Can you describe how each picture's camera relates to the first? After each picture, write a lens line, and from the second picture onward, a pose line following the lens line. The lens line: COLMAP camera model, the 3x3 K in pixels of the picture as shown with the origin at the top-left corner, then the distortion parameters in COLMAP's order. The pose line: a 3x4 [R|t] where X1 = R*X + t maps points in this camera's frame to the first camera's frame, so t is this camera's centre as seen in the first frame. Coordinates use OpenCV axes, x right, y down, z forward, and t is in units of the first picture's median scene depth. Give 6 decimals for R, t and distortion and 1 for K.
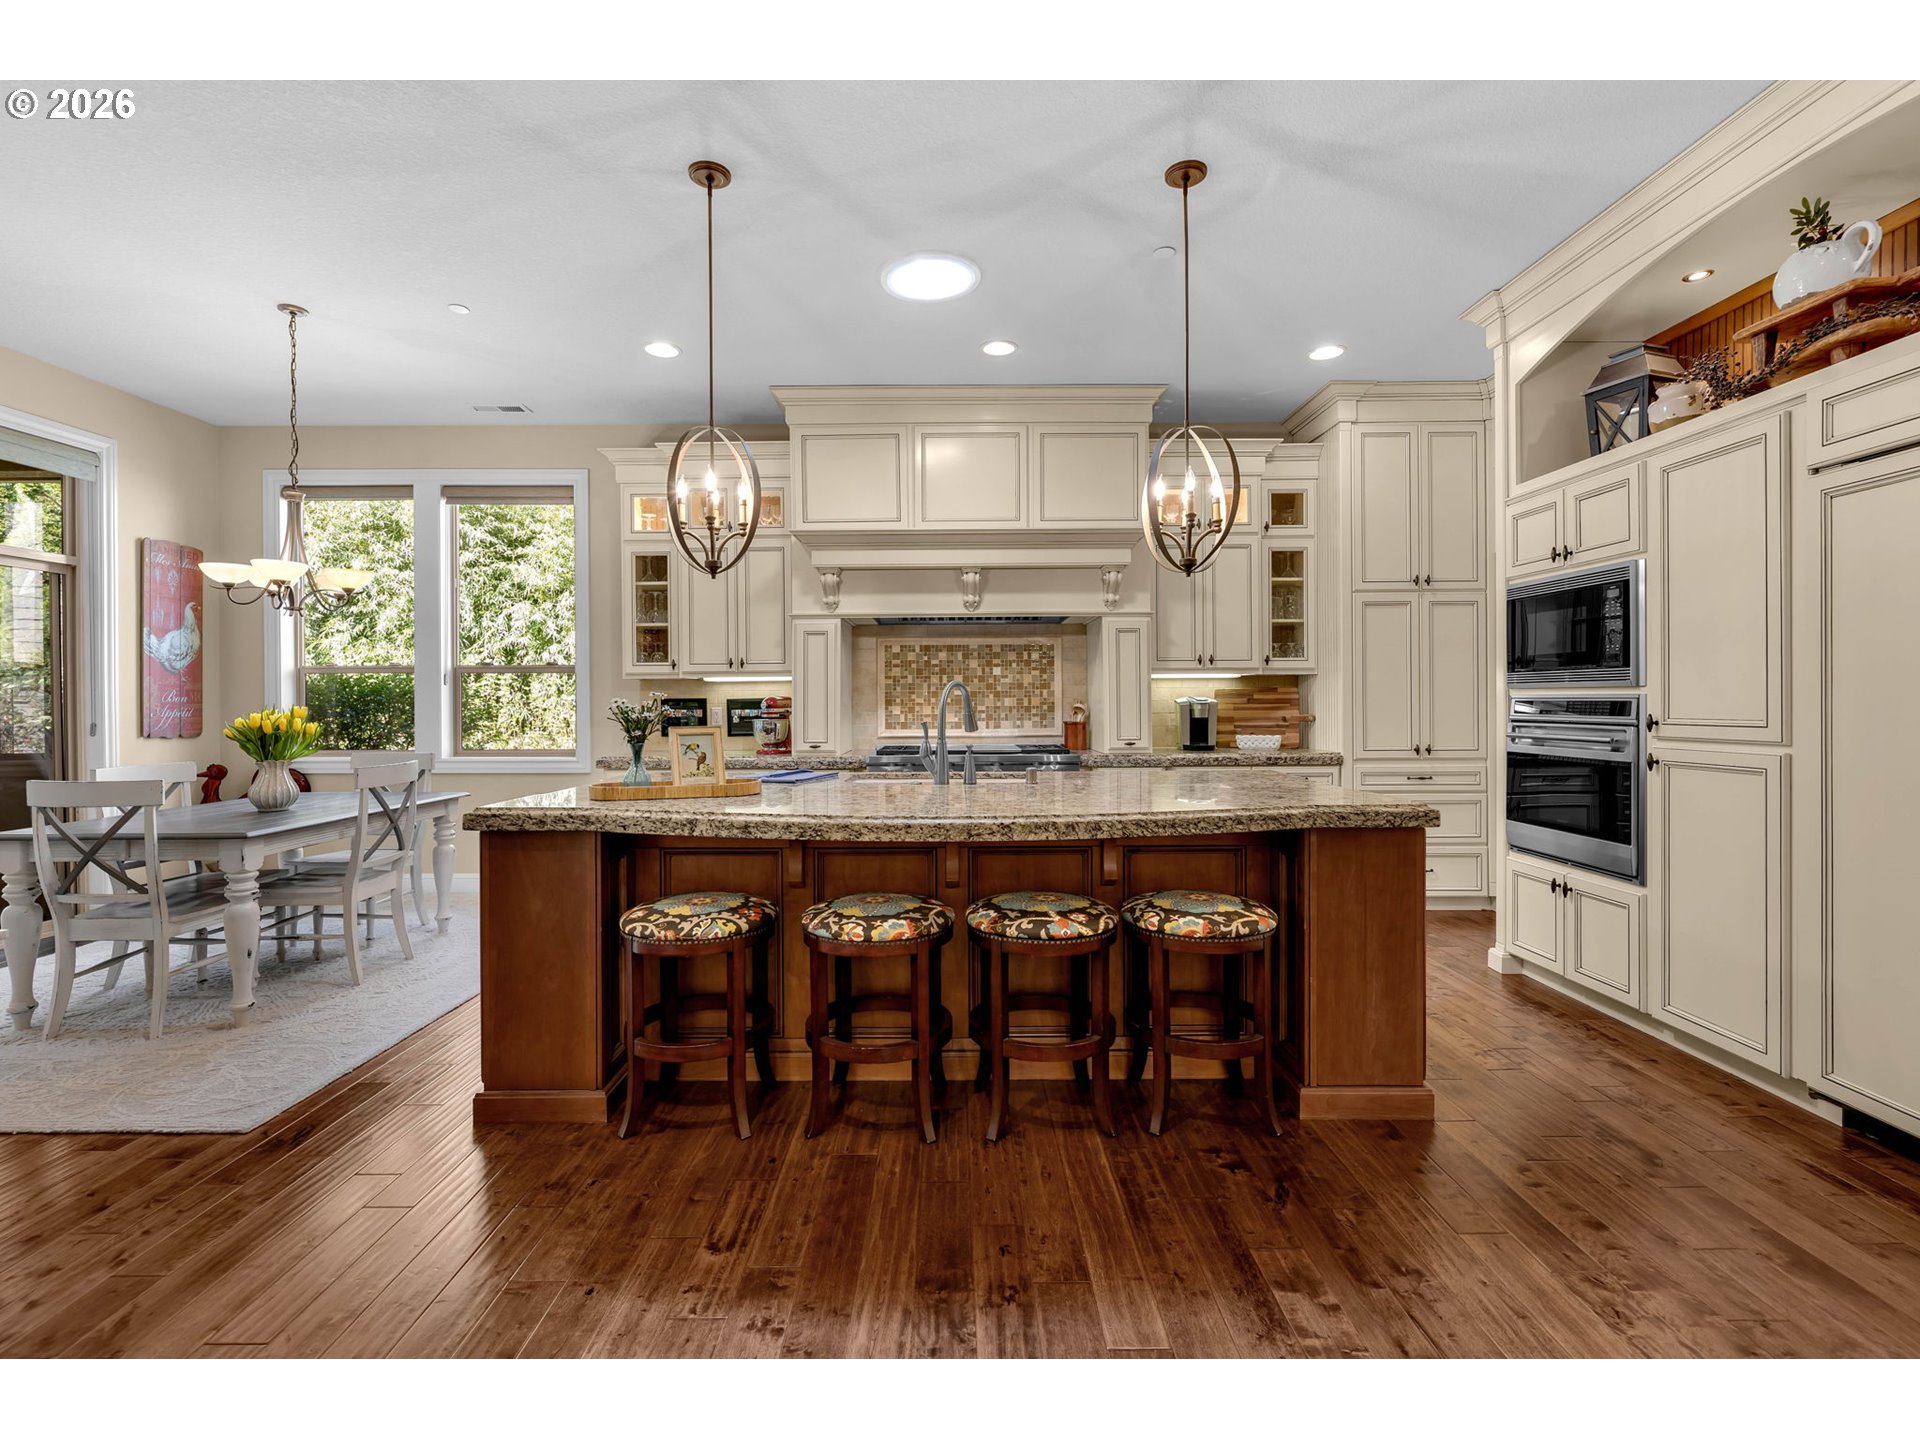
lens RADIAL K [[854.5, 0, 952.3], [0, 854.5, 703.4], [0, 0, 1]] dist [-0.000580, 0.000346]
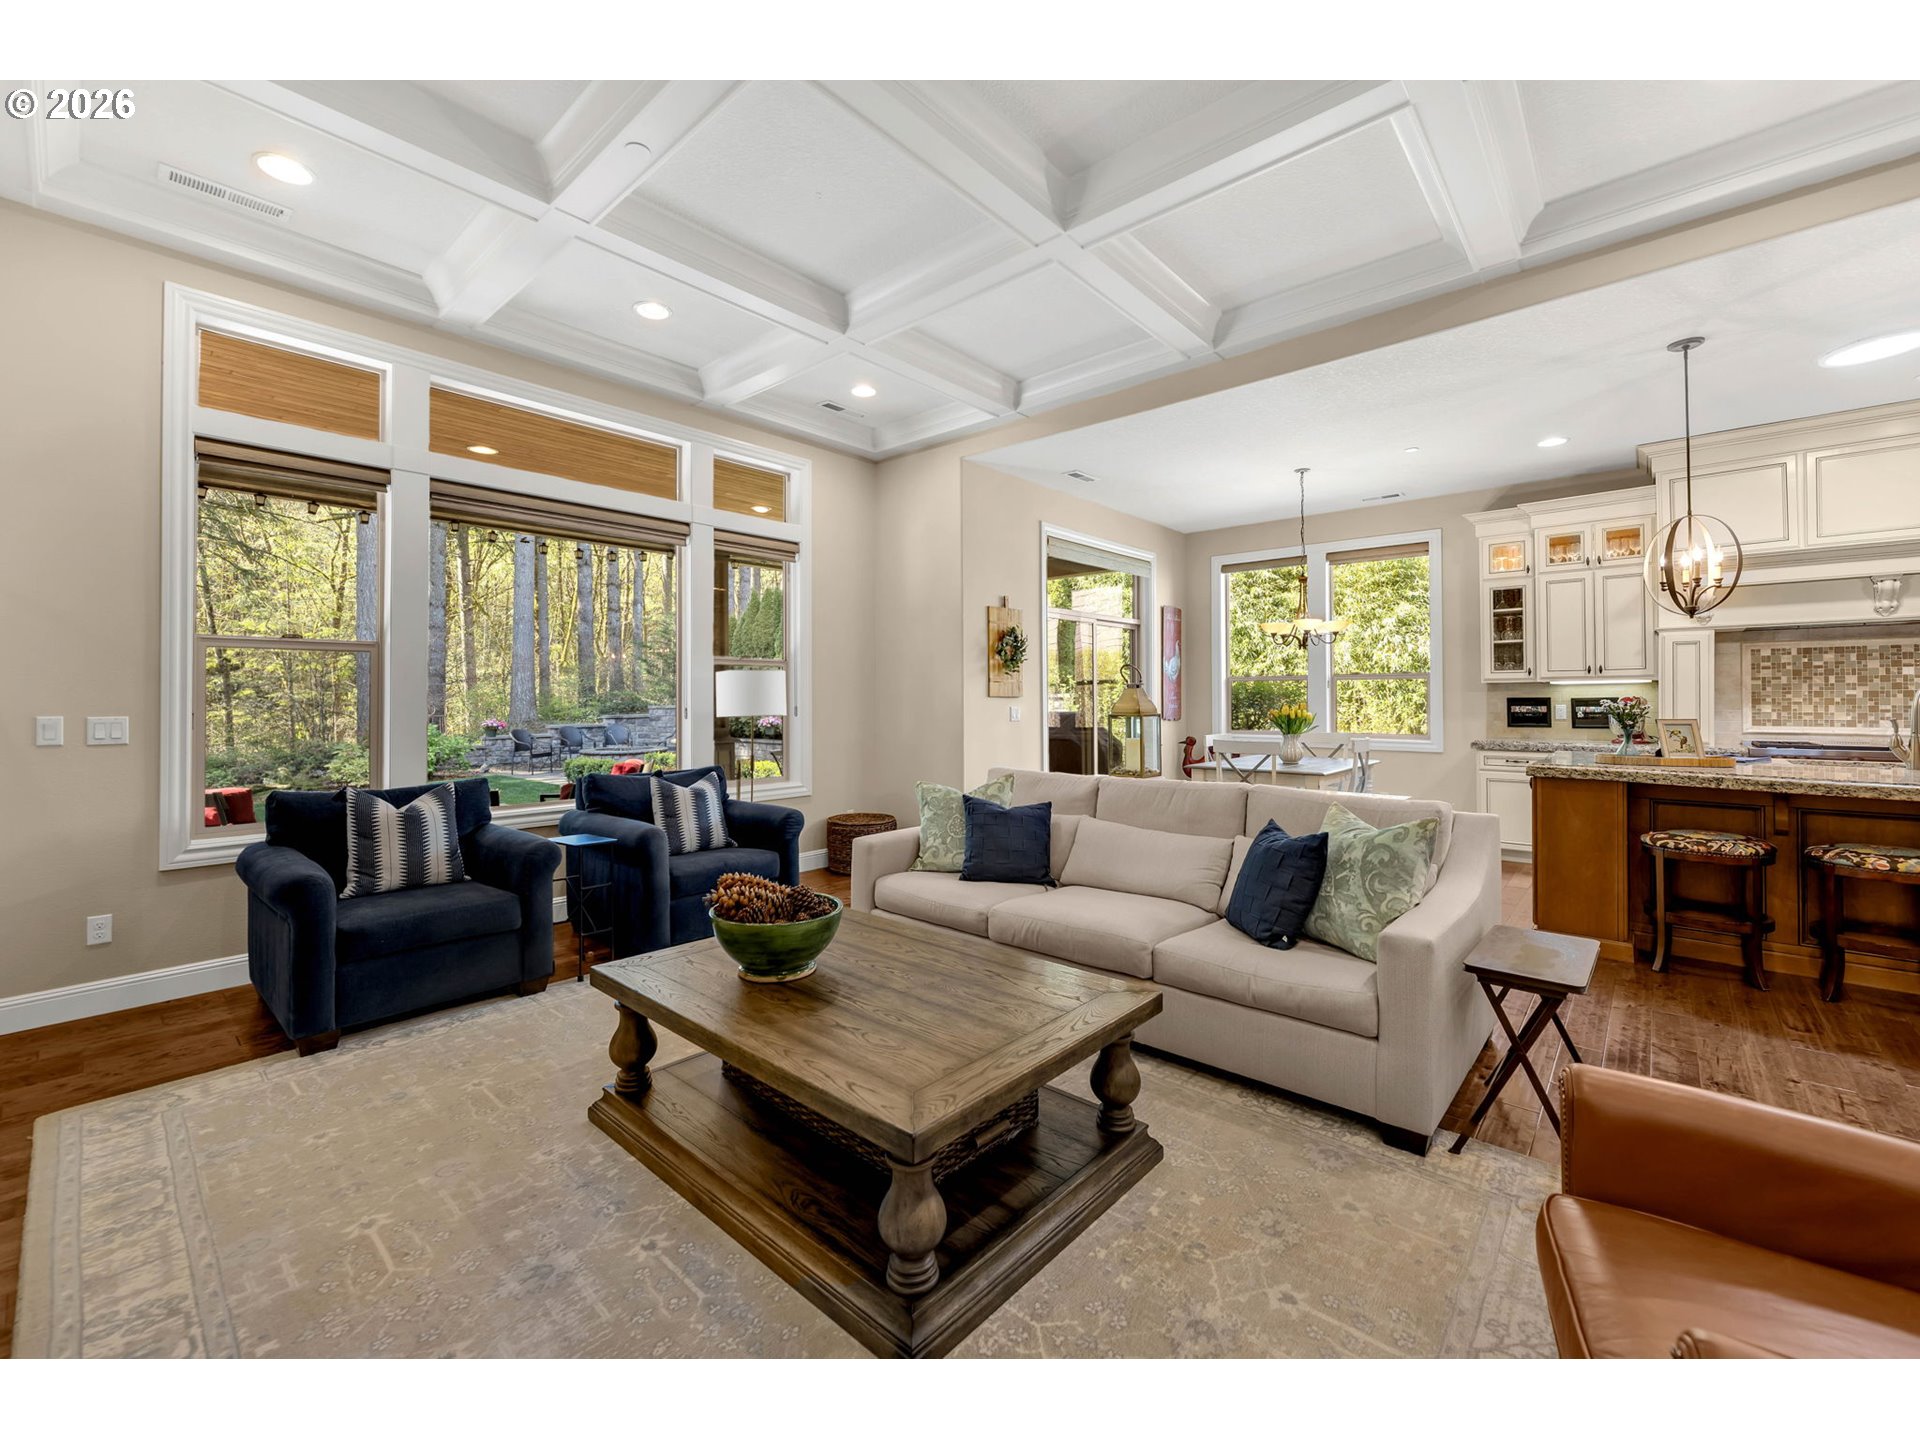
lens RADIAL K [[785.0, 0, 959.7], [0, 785.0, 693.0], [0, 0, 1]] dist [-0.001981, -0.000077]
pose [[0.744709, -0.002807, -0.667384, -0.175581], [-0.002186, 0.999976, -0.006645, -0.003233], [0.667386, 0.006408, 0.744684, -0.460858]]
